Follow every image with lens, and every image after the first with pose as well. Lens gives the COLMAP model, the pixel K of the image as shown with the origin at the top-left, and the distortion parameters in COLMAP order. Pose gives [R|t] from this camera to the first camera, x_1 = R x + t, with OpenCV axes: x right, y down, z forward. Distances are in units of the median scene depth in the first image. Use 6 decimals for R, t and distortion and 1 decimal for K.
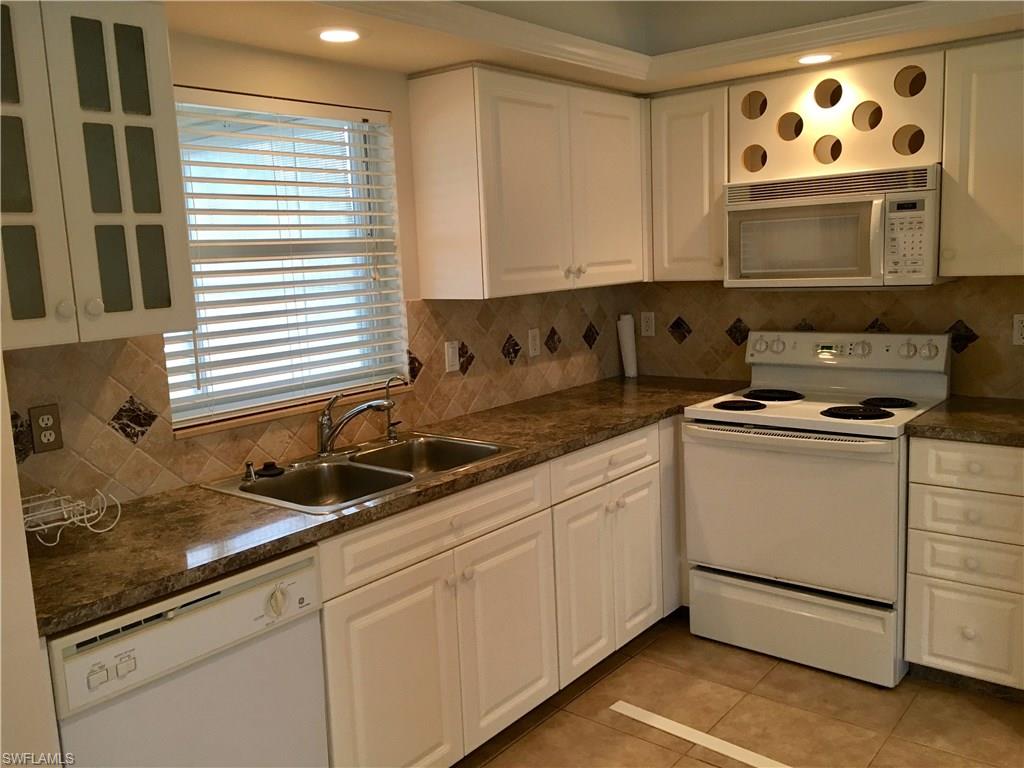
lens RADIAL K [[881.9, 0, 509.8], [0, 881.9, 376.1], [0, 0, 1]] dist [0.094902, -0.123092]
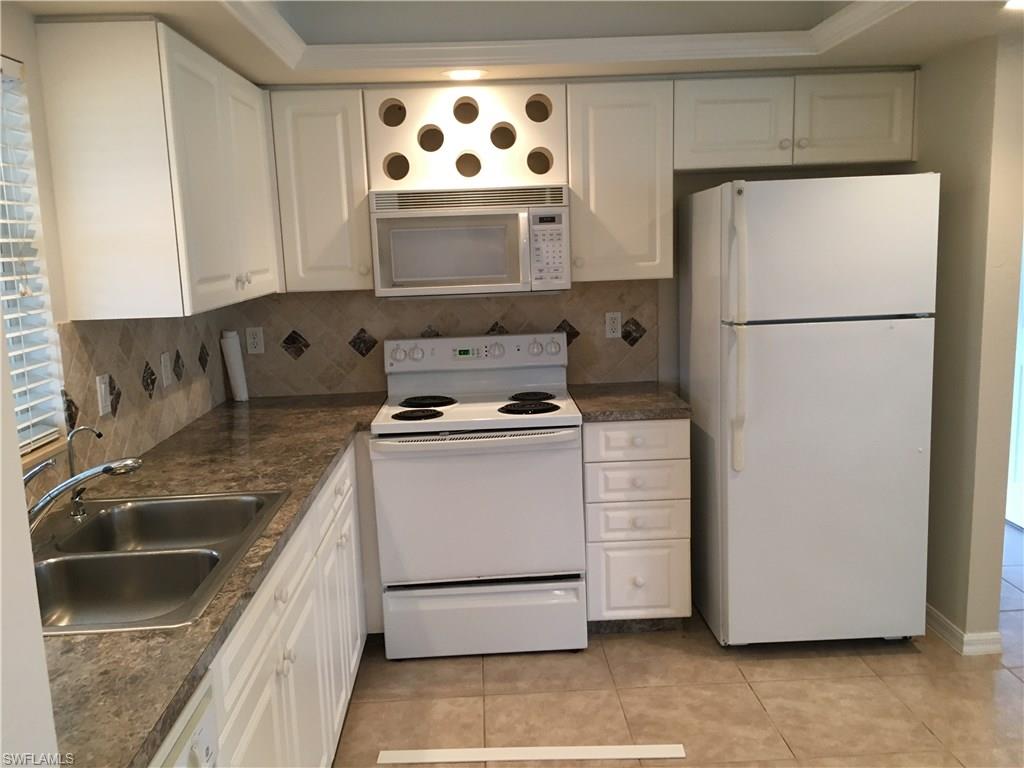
lens RADIAL K [[881.9, 0, 509.8], [0, 881.9, 376.1], [0, 0, 1]] dist [0.094902, -0.123092]
pose [[0.748087, -0.085905, 0.658017, -0.319561], [0.096854, 0.995102, 0.019800, -0.020057], [-0.656495, 0.048919, 0.752743, 0.194789]]
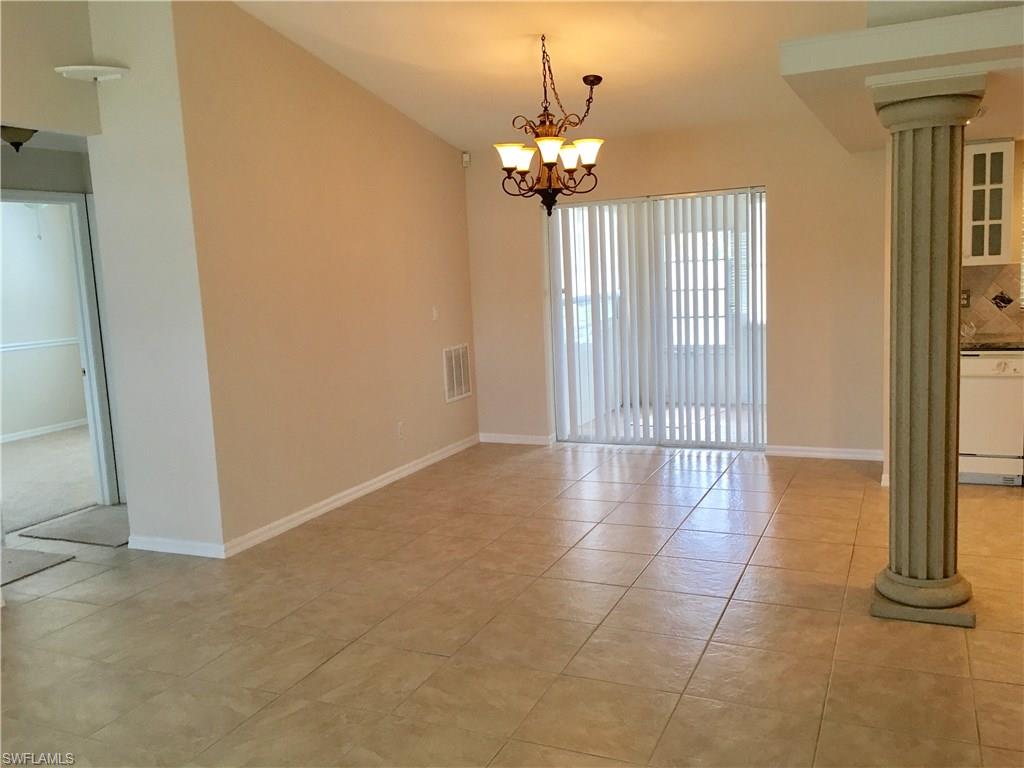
lens RADIAL K [[881.9, 0, 509.8], [0, 881.9, 376.1], [0, 0, 1]] dist [0.094902, -0.123092]
pose [[0.264128, 0.155562, -0.951860, 1.361618], [-0.101549, 0.985907, 0.132948, 0.052799], [0.959127, 0.061545, 0.276203, -0.825370]]
